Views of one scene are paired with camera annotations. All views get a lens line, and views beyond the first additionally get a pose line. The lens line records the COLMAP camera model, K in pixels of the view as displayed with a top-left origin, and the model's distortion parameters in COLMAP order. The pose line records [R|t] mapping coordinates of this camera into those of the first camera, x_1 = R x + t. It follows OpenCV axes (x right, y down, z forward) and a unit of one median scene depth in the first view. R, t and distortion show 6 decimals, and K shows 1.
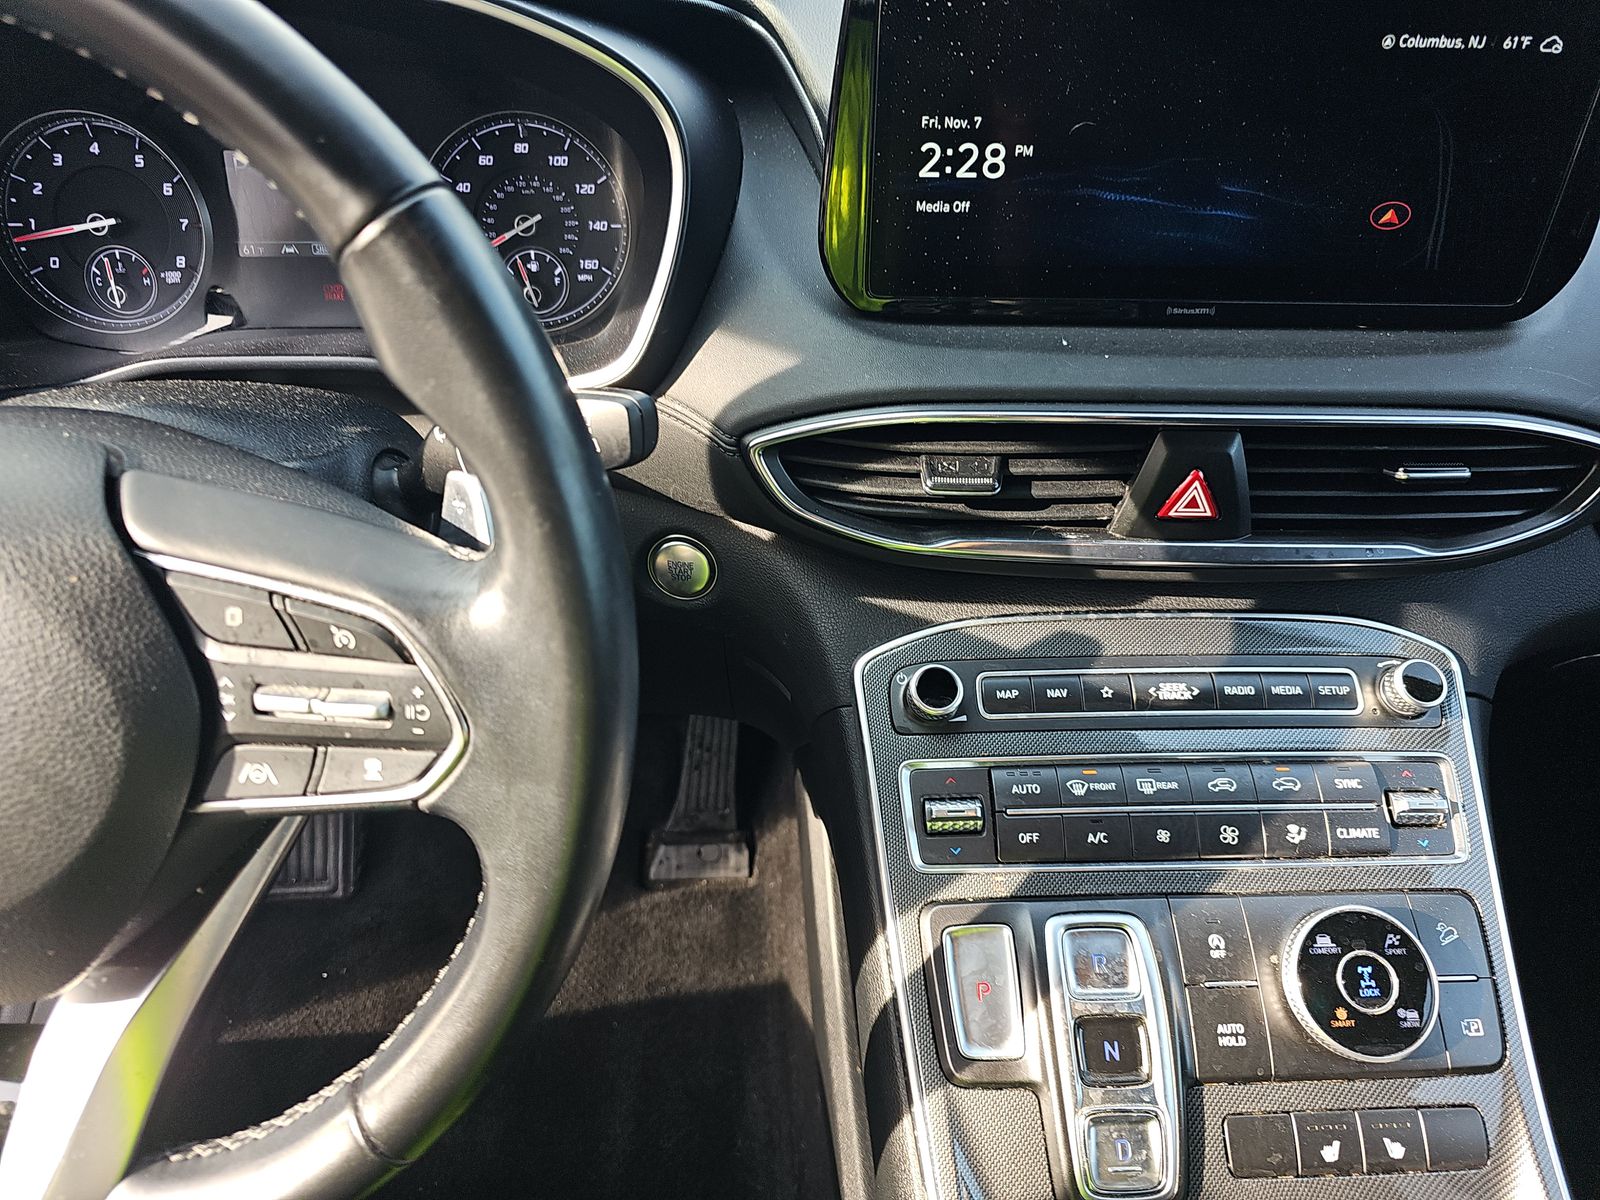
lens RADIAL K [[1151.4, 0, 800.8], [0, 1151.4, 398.9], [0, 0, 1]] dist [0.007522, 0.000732]
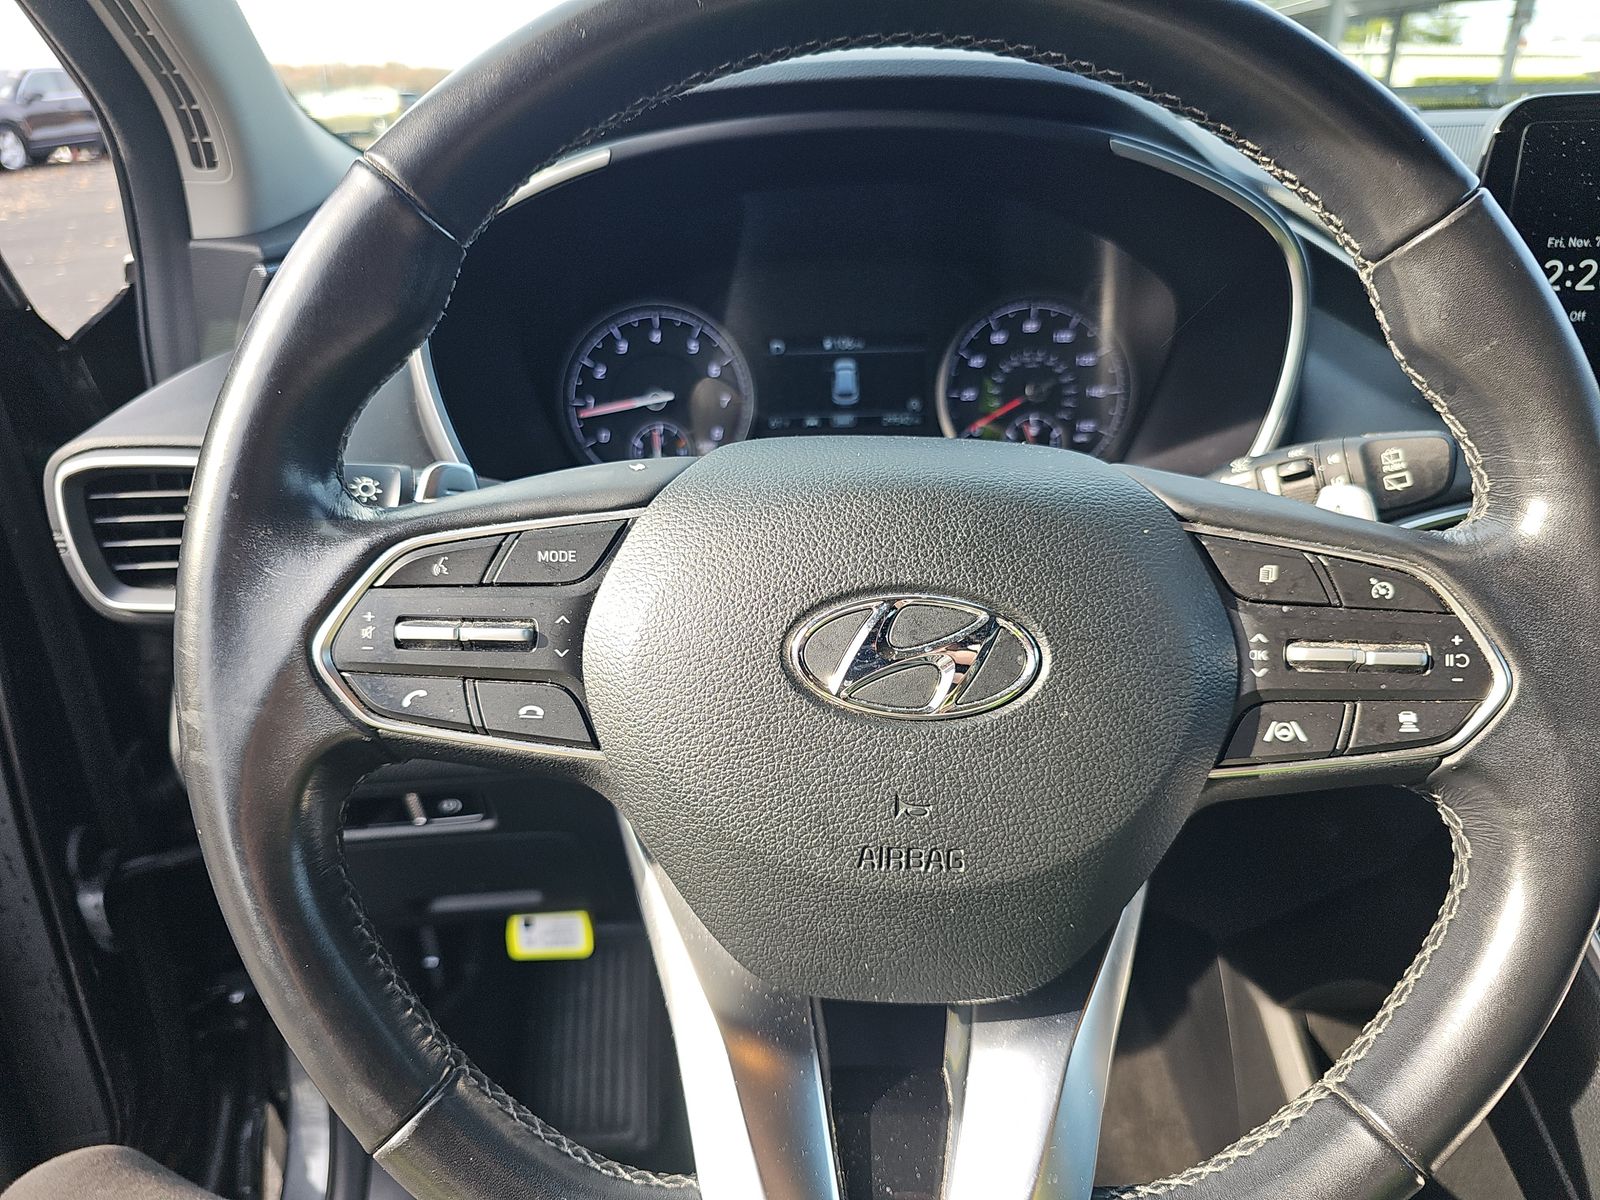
lens RADIAL K [[1058.6, 0, 826.2], [0, 1058.6, 394.6], [0, 0, 1]] dist [-0.004879, -0.004405]
pose [[0.999112, -0.012115, -0.040352, -0.398506], [0.000614, 0.961852, -0.273569, 0.137398], [0.042127, 0.273301, 0.961006, -0.016508]]
